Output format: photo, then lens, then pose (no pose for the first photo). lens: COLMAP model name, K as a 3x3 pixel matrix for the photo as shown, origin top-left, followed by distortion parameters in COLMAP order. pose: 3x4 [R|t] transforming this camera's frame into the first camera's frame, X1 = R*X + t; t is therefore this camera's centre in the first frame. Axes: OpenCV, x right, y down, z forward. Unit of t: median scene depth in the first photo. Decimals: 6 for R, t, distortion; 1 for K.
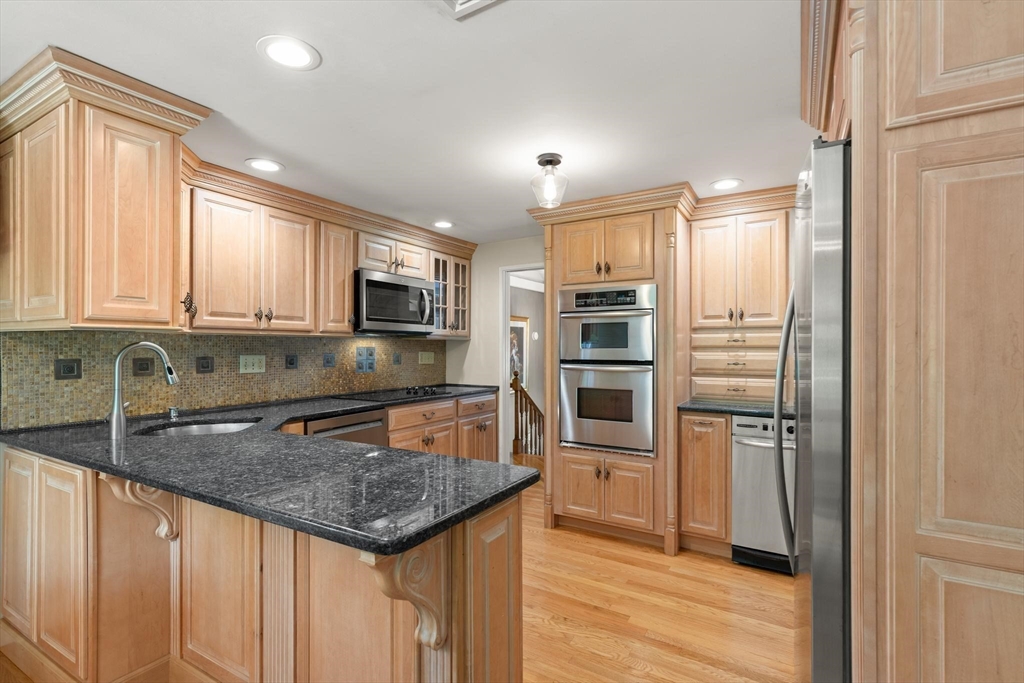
lens RADIAL K [[470.9, 0, 533.2], [0, 470.9, 342.5], [0, 0, 1]] dist [-0.001861, 0.000246]
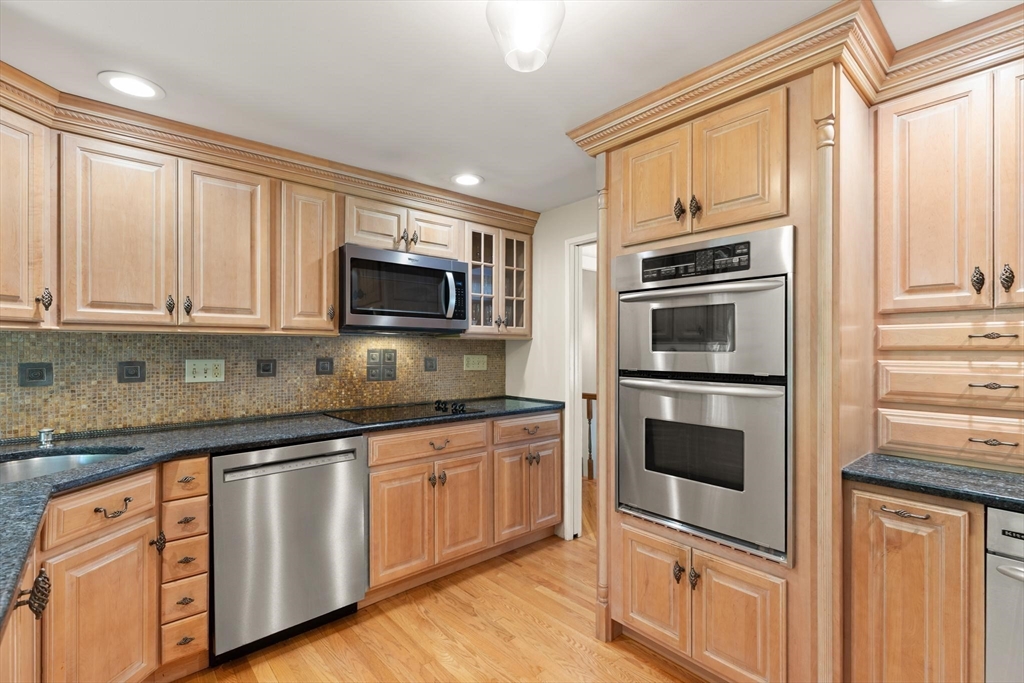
lens RADIAL K [[470.9, 0, 514.7], [0, 470.9, 346.5], [0, 0, 1]] dist [-0.001861, 0.000246]
pose [[0.941438, -0.001242, -0.337183, 0.143977], [0.002782, 0.999988, 0.004085, 0.003241], [0.337174, -0.004784, 0.941430, 0.404774]]
